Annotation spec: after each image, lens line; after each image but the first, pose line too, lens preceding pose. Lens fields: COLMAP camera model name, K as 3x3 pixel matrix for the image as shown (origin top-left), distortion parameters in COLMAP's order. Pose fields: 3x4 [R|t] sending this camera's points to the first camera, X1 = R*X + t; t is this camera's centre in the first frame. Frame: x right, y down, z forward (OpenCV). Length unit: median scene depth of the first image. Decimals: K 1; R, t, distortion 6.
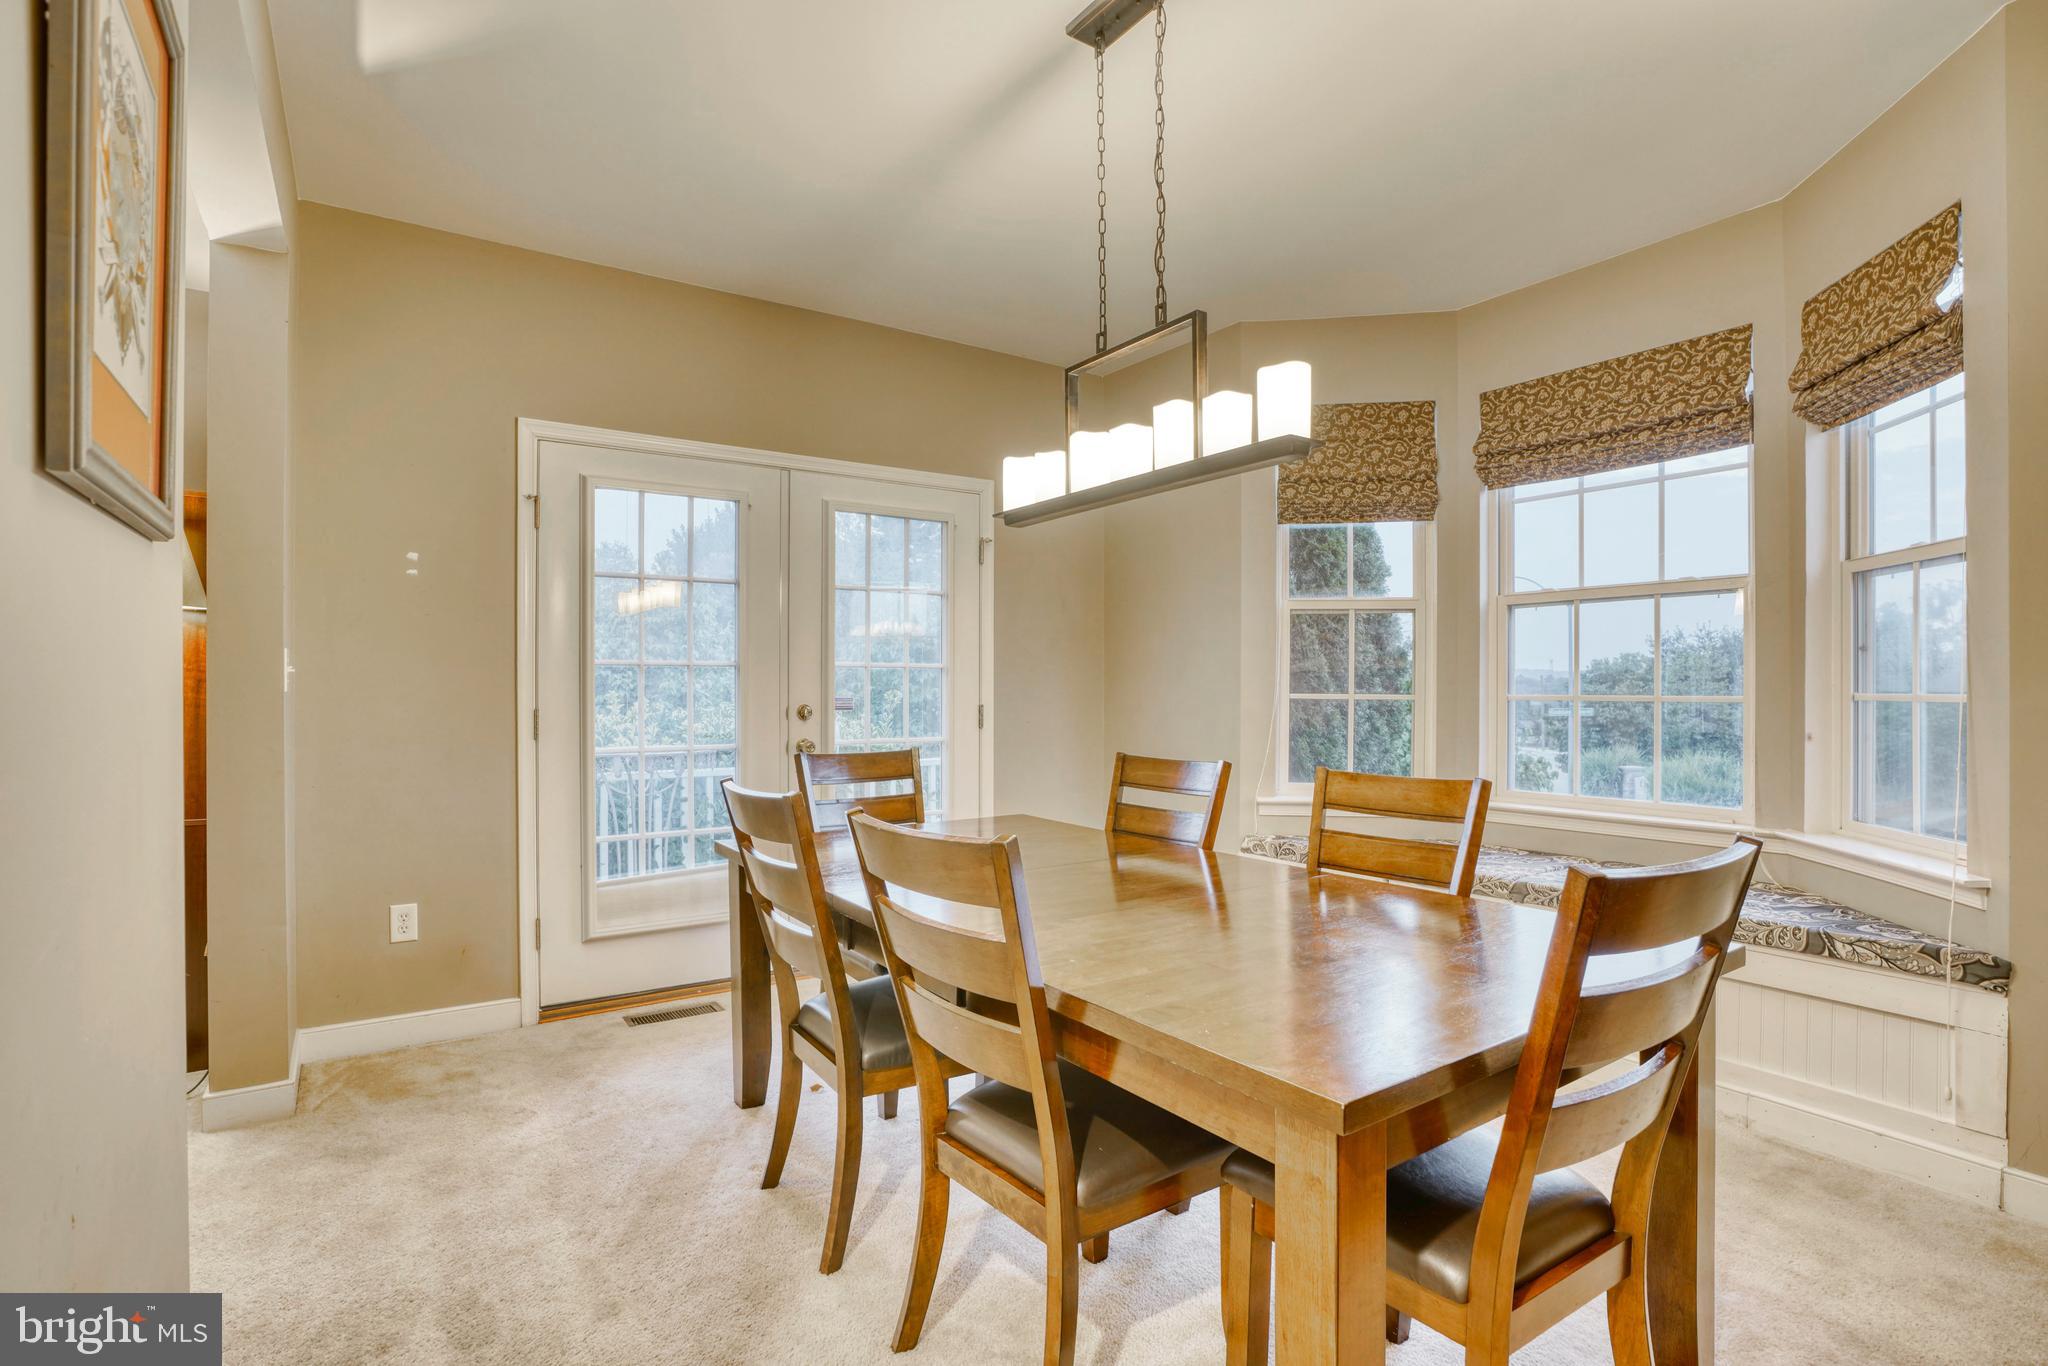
lens RADIAL K [[976.4, 0, 1003.6], [0, 976.4, 697.2], [0, 0, 1]] dist [-0.067682, 0.028472]
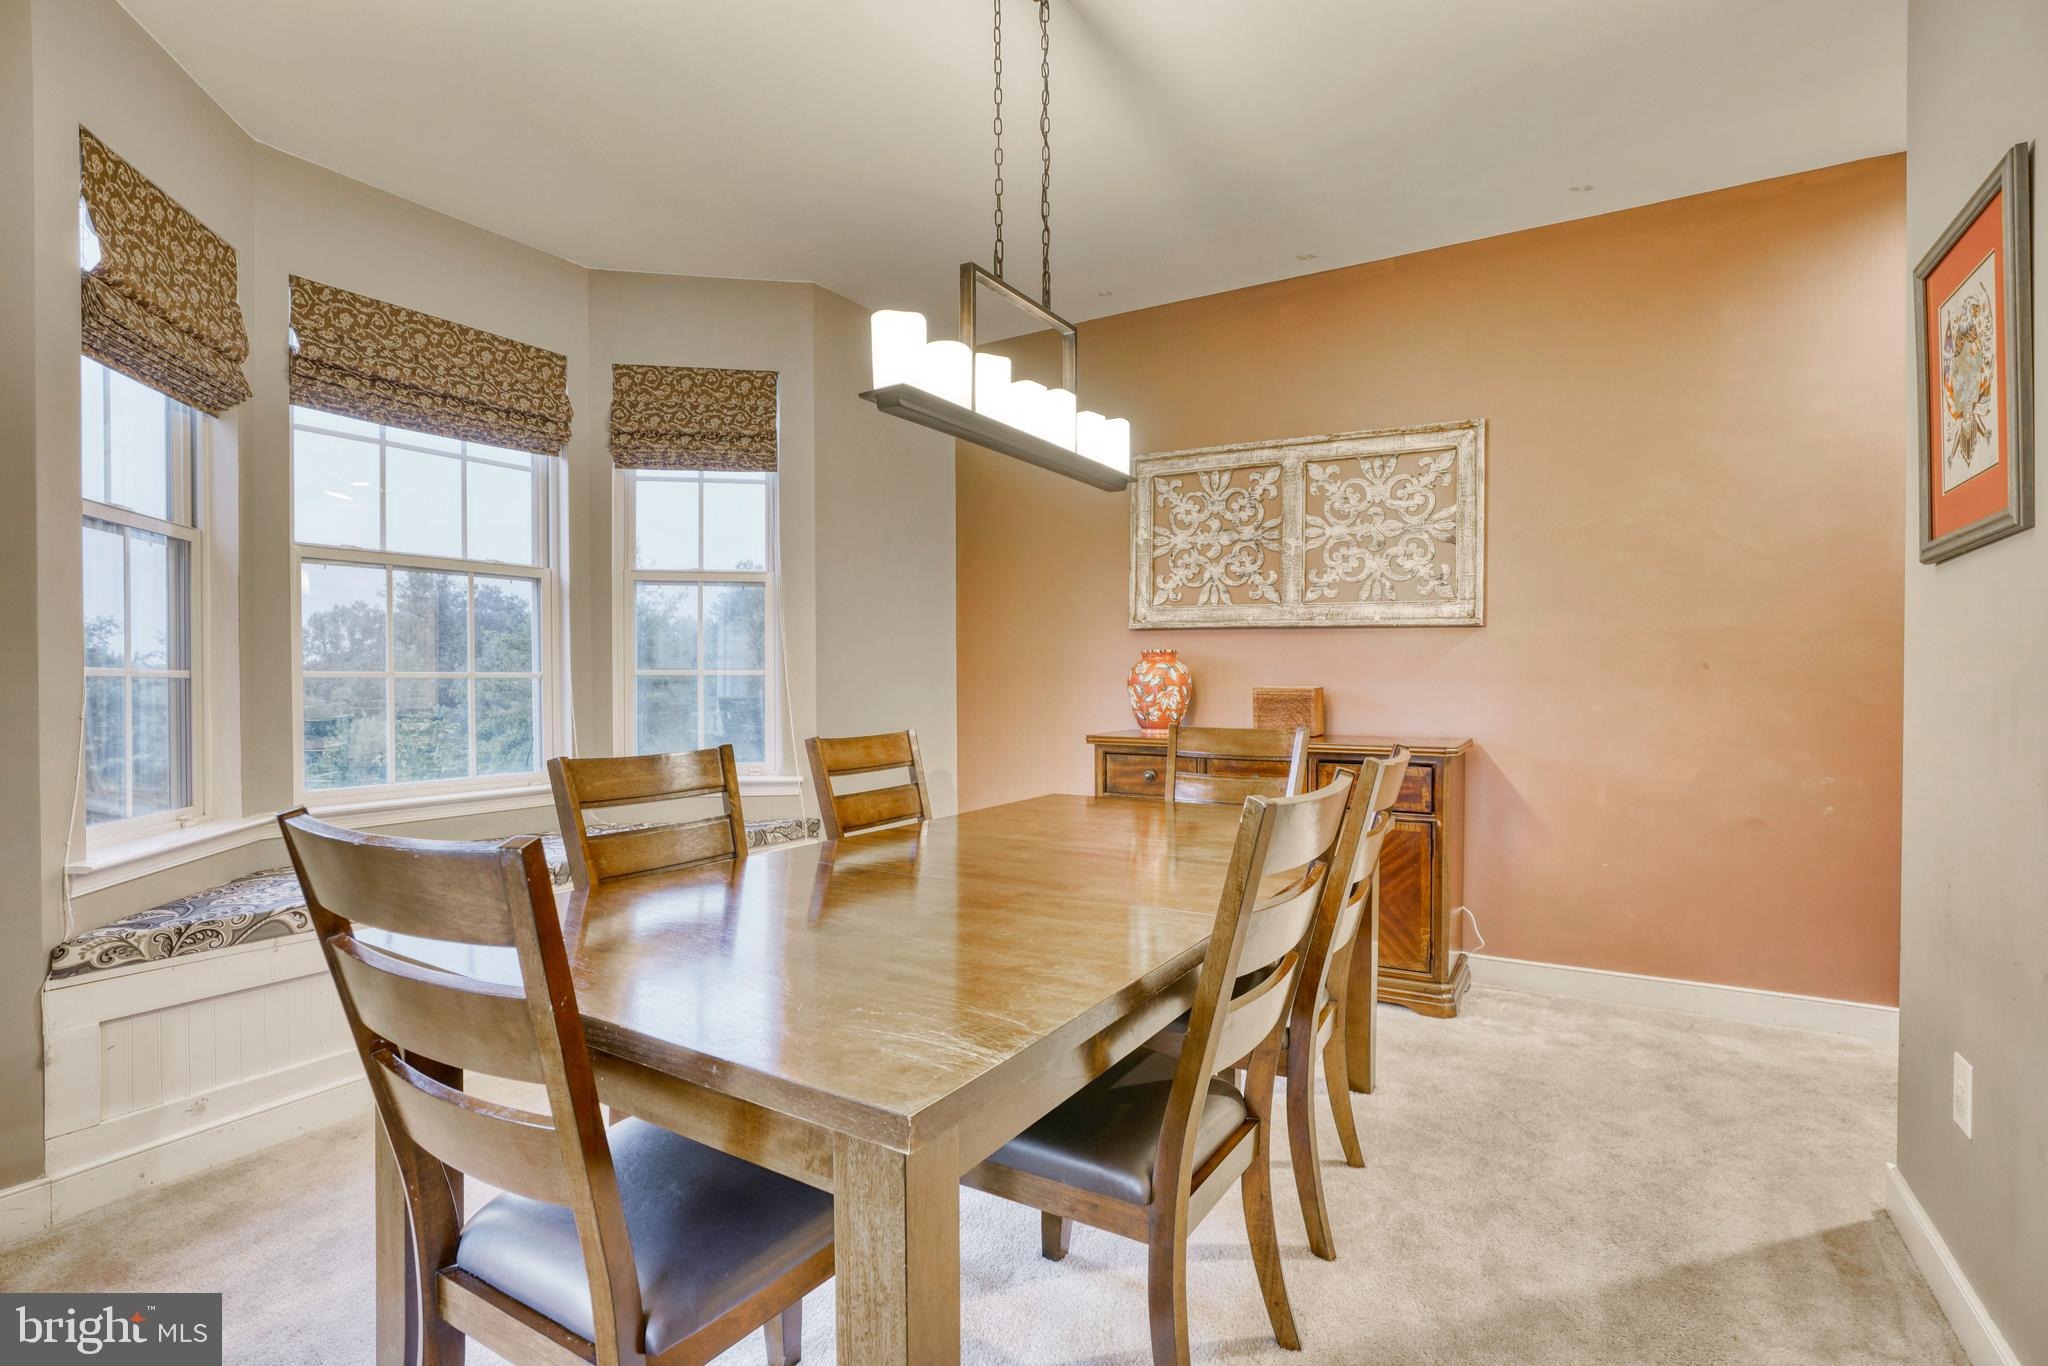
lens RADIAL K [[976.4, 0, 1003.6], [0, 976.4, 697.2], [0, 0, 1]] dist [-0.067682, 0.028472]
pose [[-0.404782, -0.014553, 0.914297, -0.541772], [0.009407, 0.999754, 0.020078, 0.011891], [-0.914365, 0.016728, -0.404546, 1.013489]]
